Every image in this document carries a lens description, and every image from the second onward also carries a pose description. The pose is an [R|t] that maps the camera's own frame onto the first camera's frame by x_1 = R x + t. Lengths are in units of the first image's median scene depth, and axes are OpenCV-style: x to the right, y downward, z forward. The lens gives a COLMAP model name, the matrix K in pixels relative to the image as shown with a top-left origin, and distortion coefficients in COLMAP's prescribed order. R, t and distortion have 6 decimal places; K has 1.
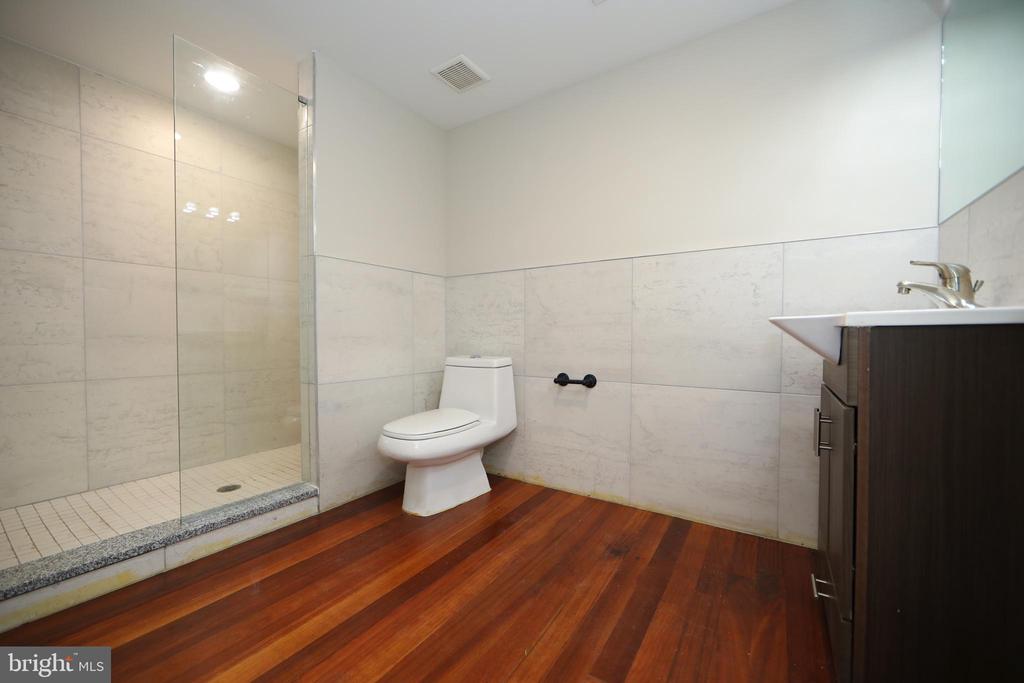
lens RADIAL K [[402.8, 0, 507.0], [0, 402.8, 344.5], [0, 0, 1]] dist [-0.013884, 0.003787]
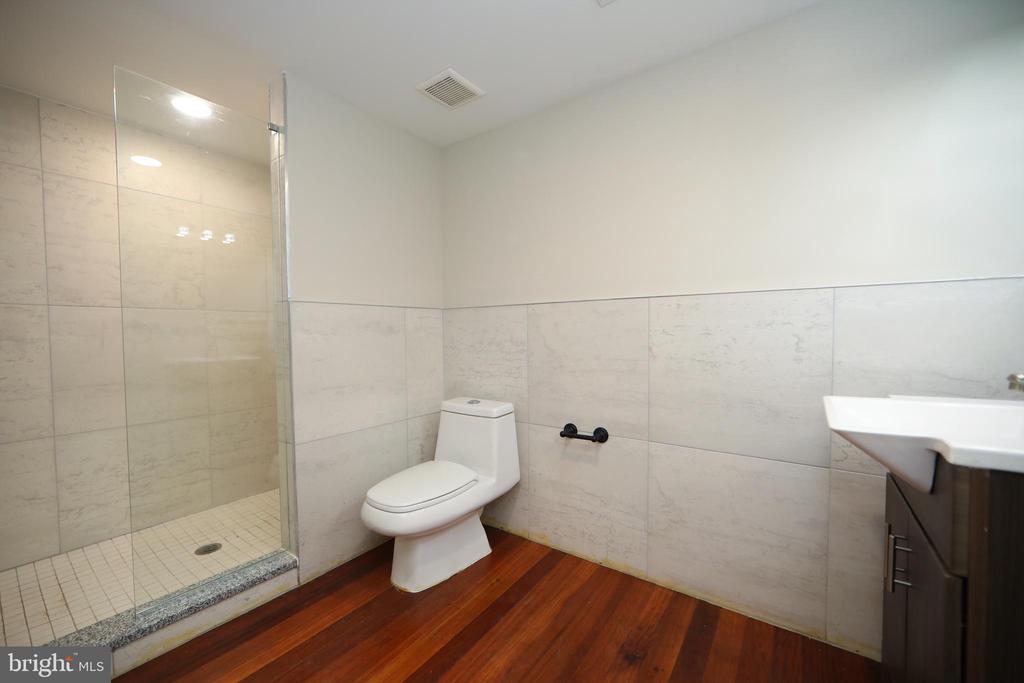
lens RADIAL K [[402.8, 0, 507.0], [0, 402.8, 344.5], [0, 0, 1]] dist [-0.013884, 0.003787]
pose [[0.998976, -0.009229, -0.044301, 0.043827], [0.009693, 0.999900, 0.010283, -0.125063], [0.044202, -0.010702, 0.998965, 0.120334]]
